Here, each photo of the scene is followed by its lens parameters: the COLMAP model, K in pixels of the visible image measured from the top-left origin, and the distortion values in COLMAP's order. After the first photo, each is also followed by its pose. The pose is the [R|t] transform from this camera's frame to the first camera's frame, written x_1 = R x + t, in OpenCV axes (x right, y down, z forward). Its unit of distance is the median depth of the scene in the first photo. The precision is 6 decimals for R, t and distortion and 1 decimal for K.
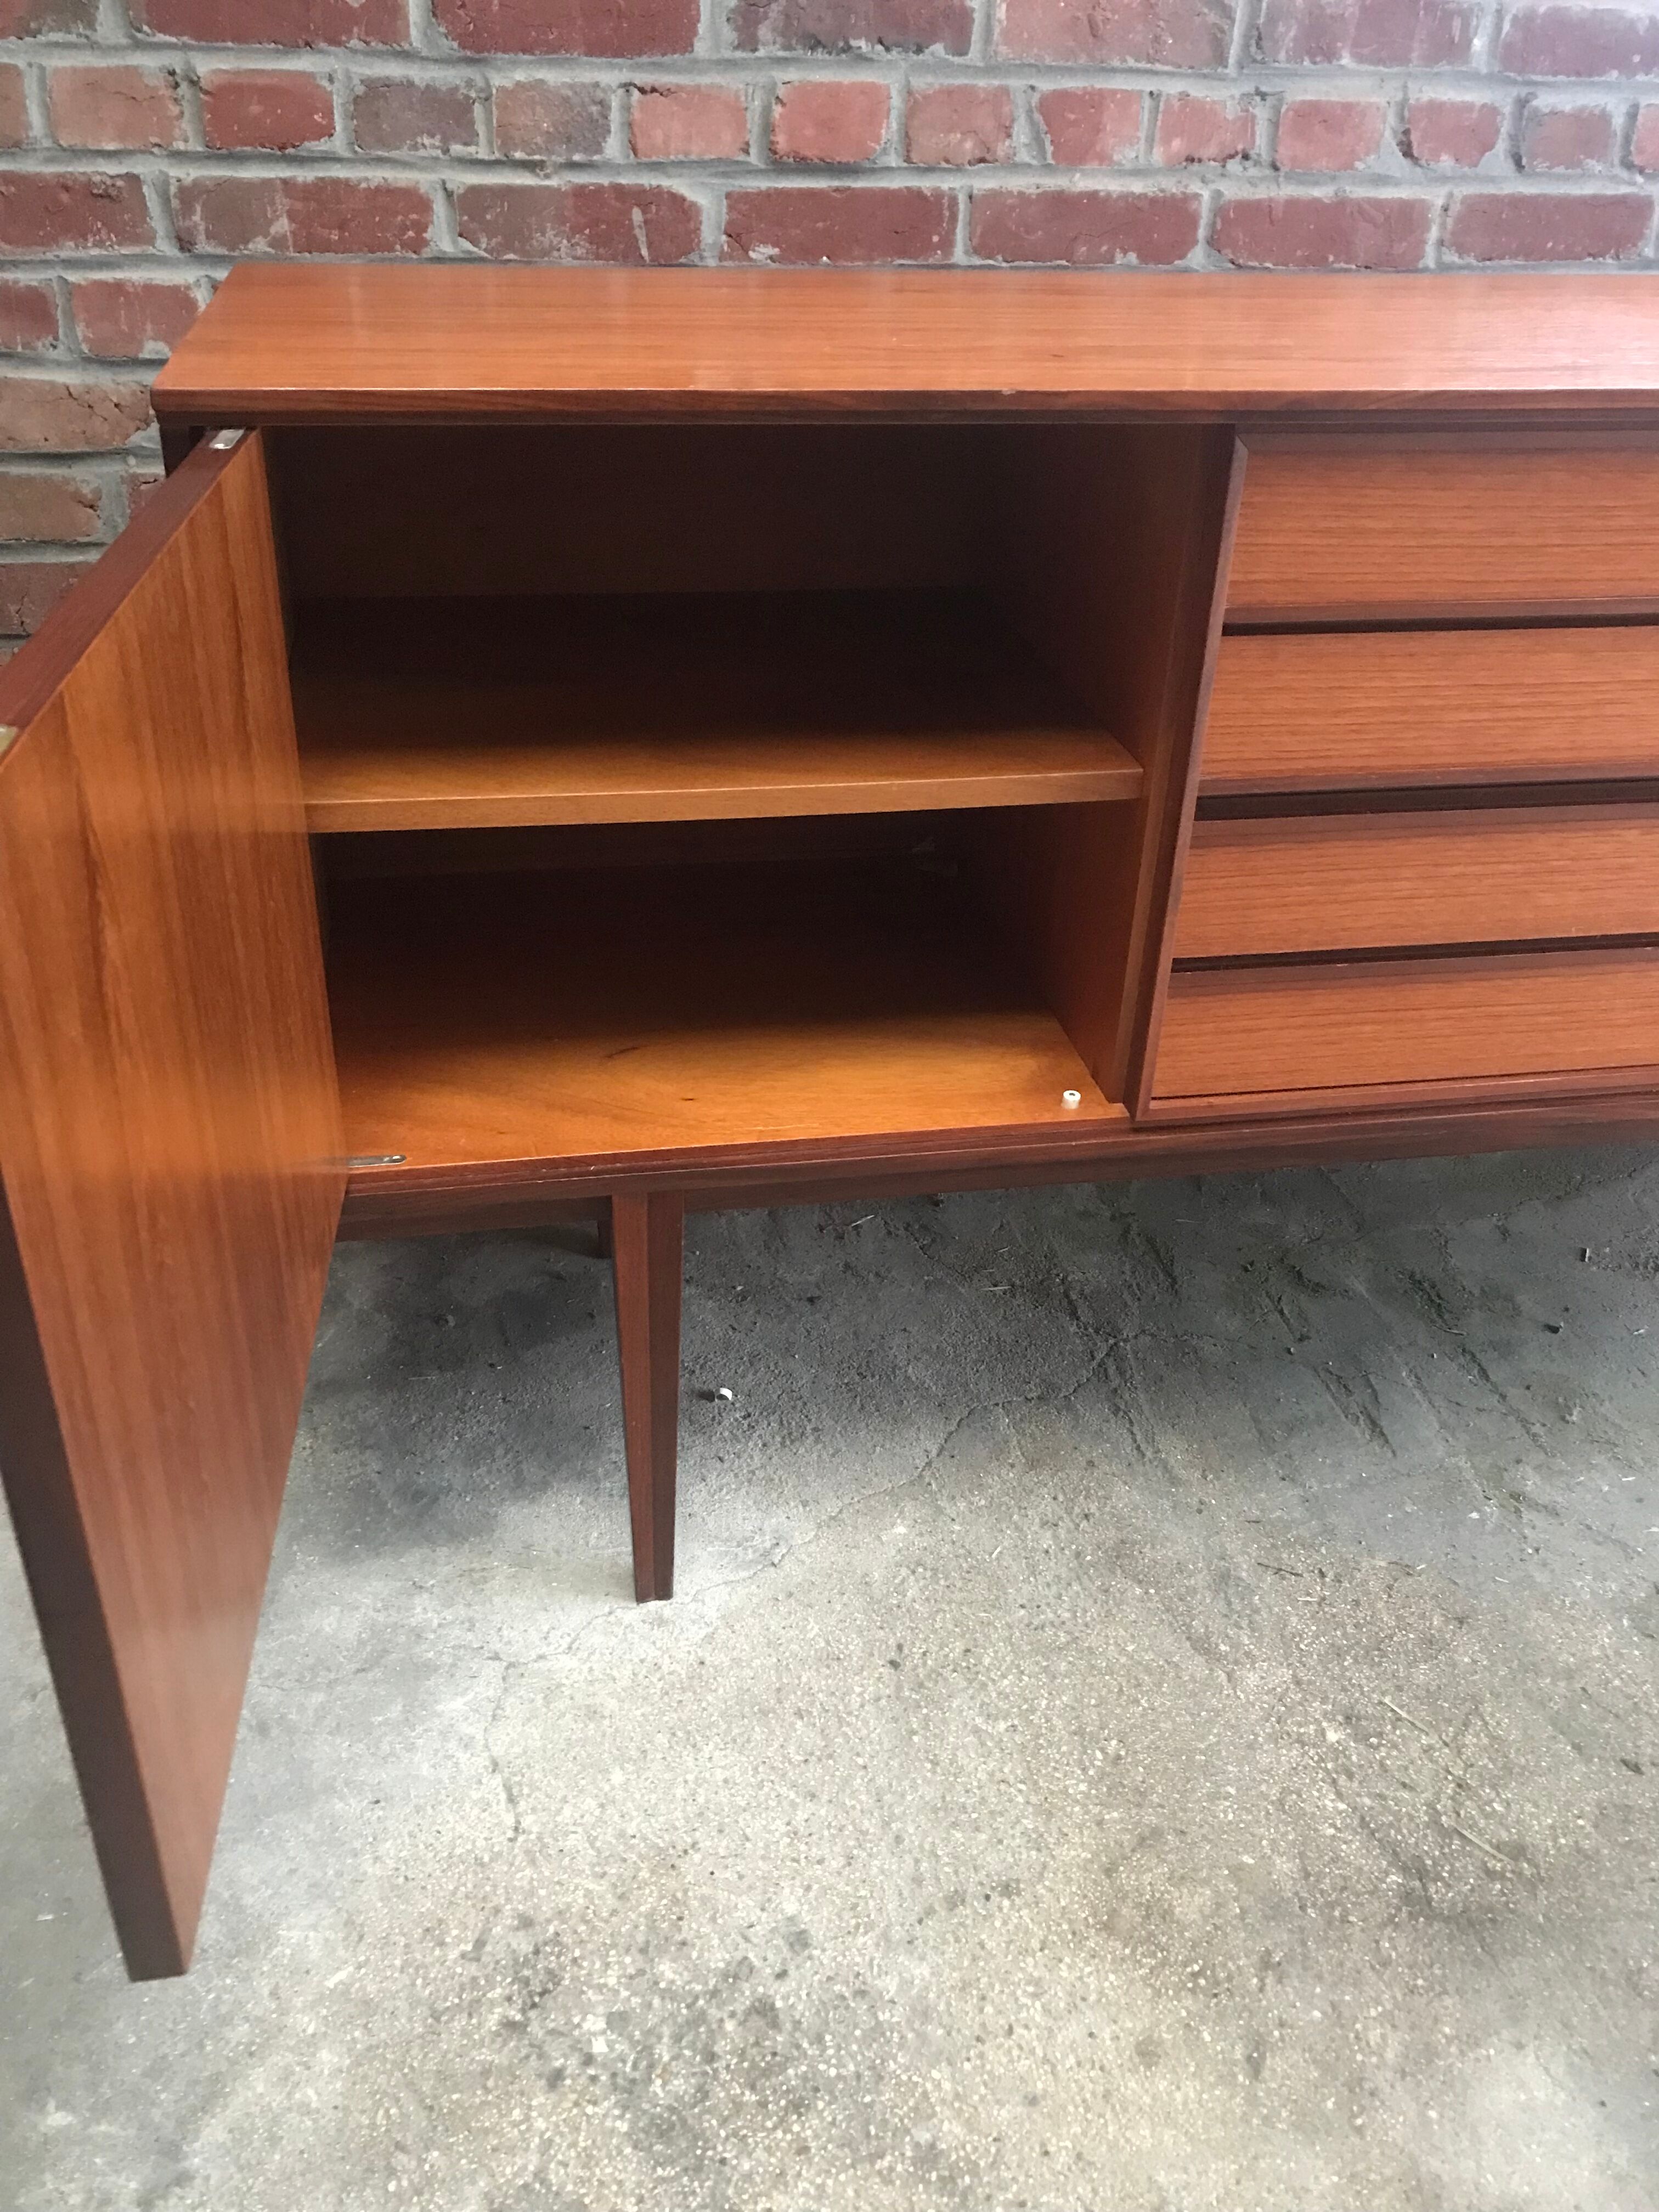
lens RADIAL K [[1816.2, 0, 809.8], [0, 1816.2, 1079.1], [0, 0, 1]] dist [0.022759, -0.008015]
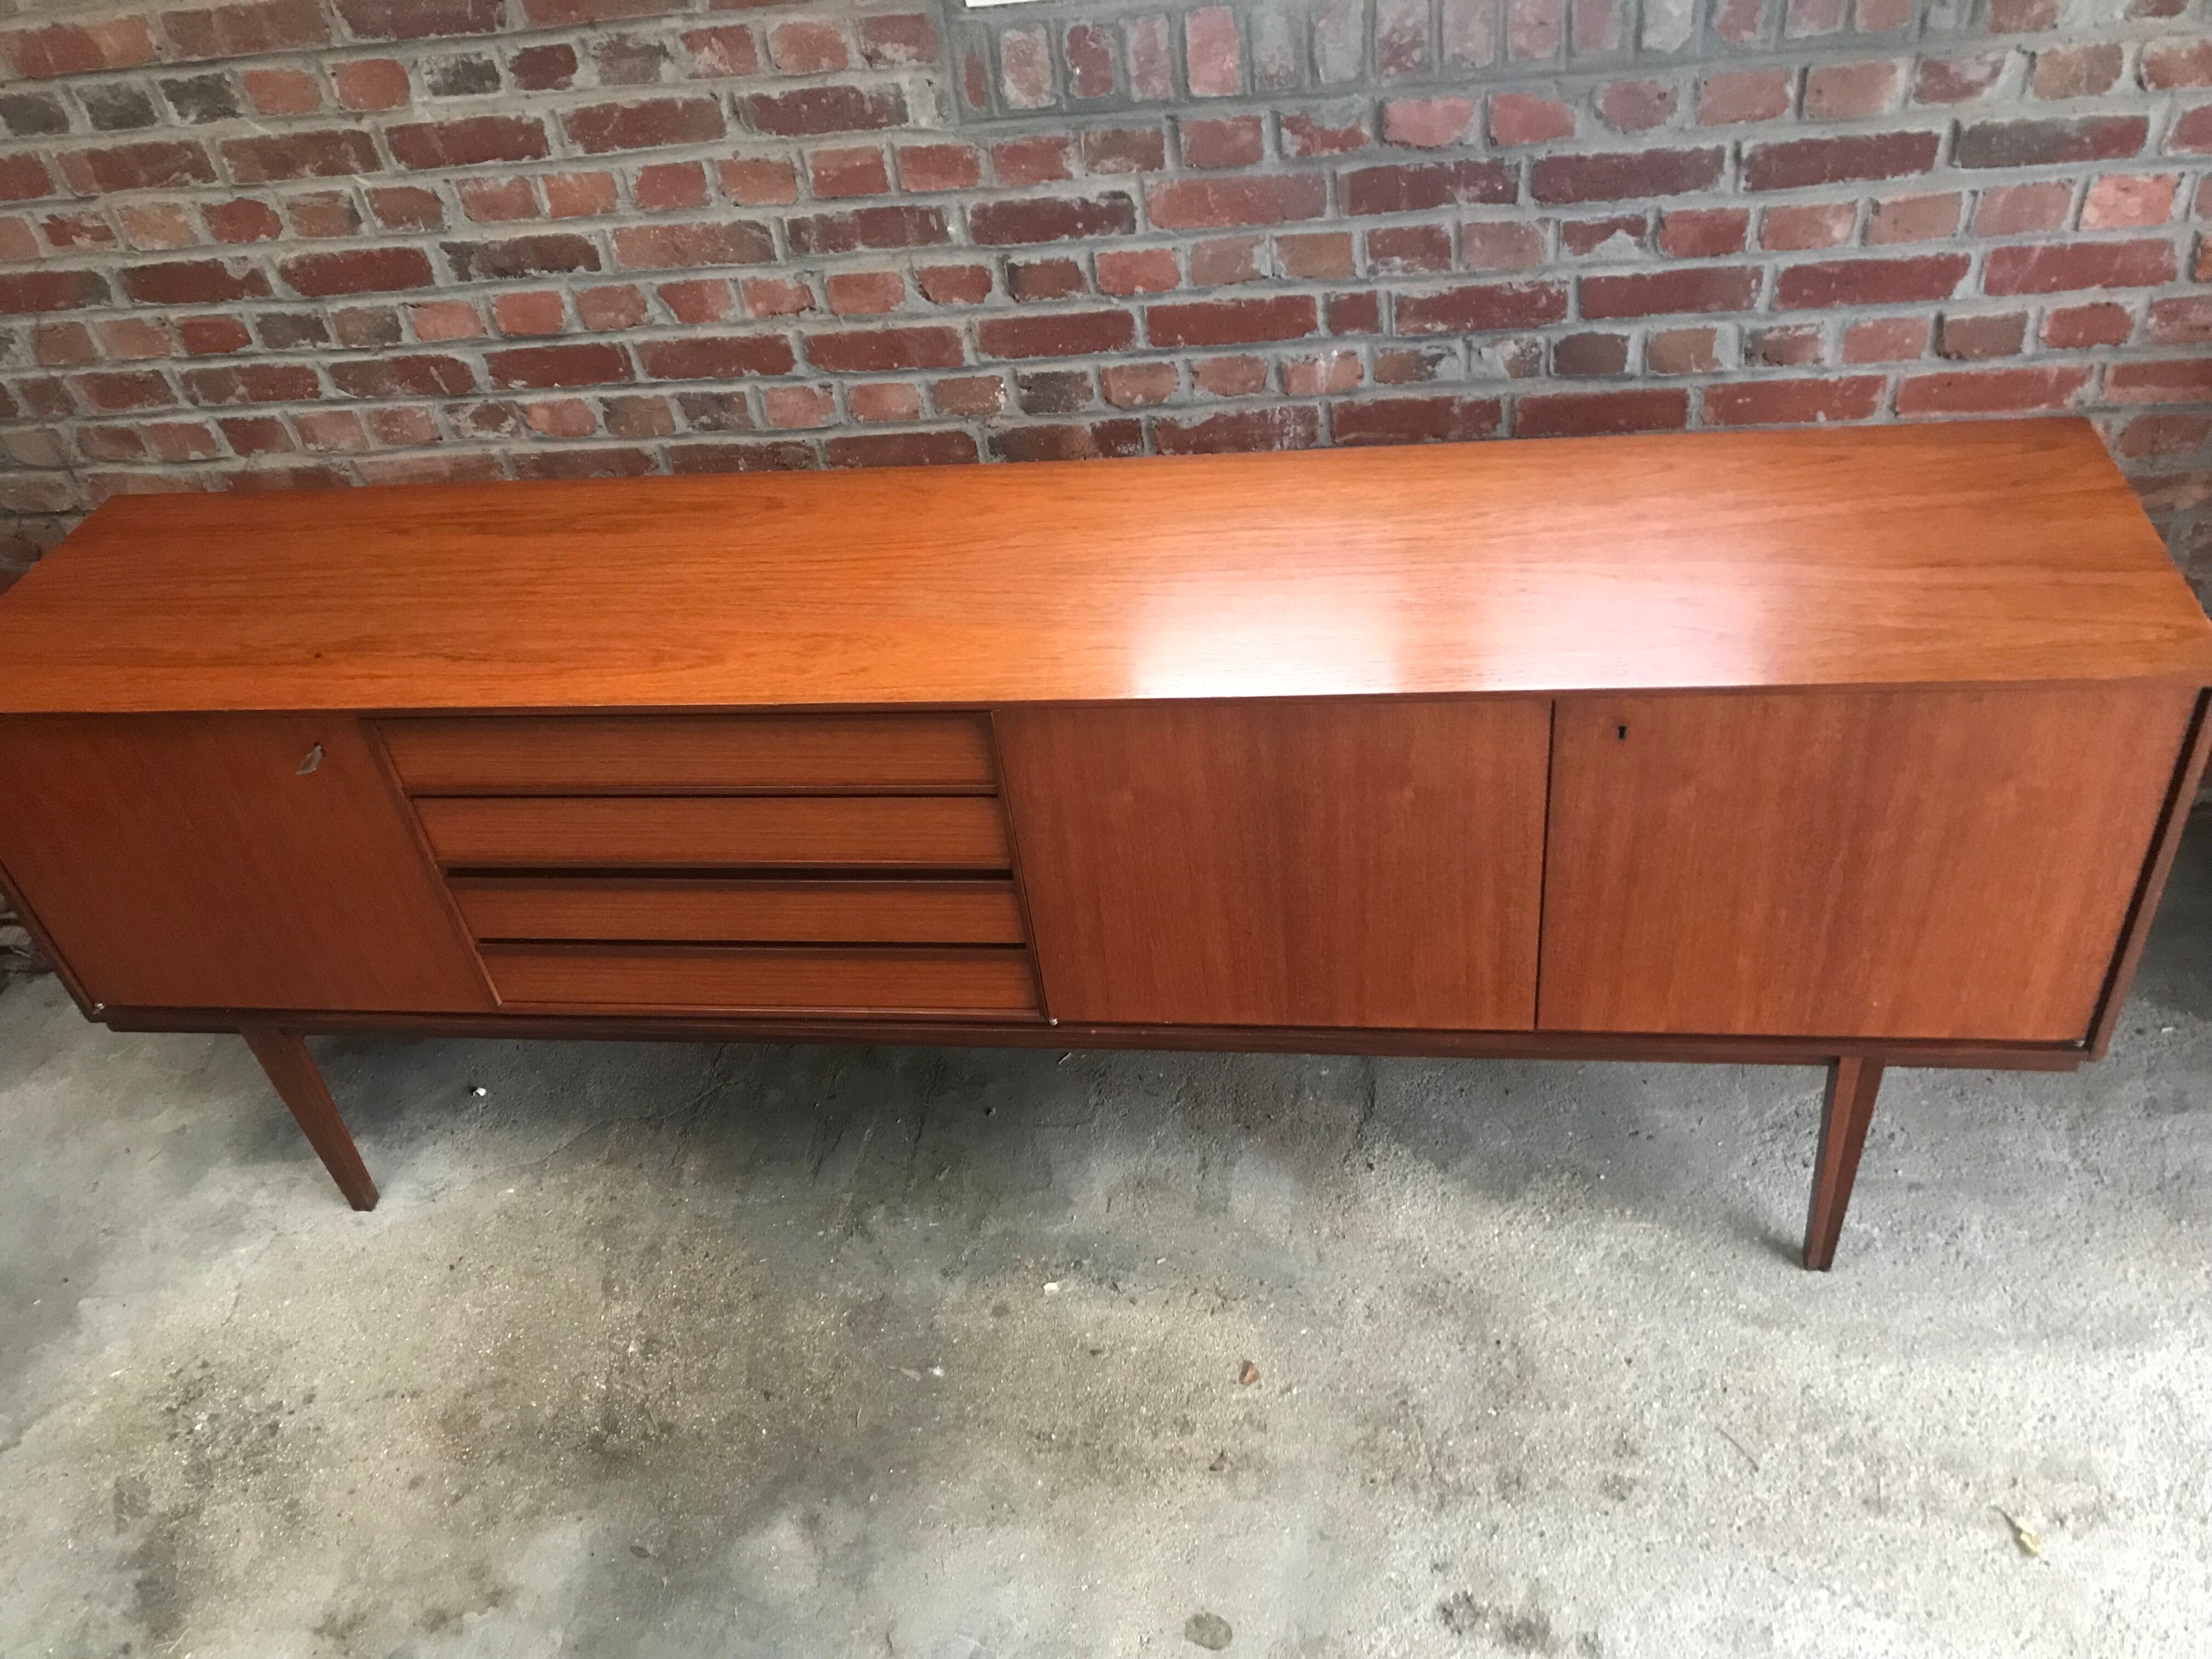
lens RADIAL K [[1816.2, 0, 1075.5], [0, 1816.2, 823.7], [0, 0, 1]] dist [0.022759, -0.008015]
pose [[0.937530, 0.089248, -0.336263, 1.052655], [-0.031760, 0.984456, 0.172735, -0.395201], [0.346453, -0.151265, 0.925791, -0.358578]]
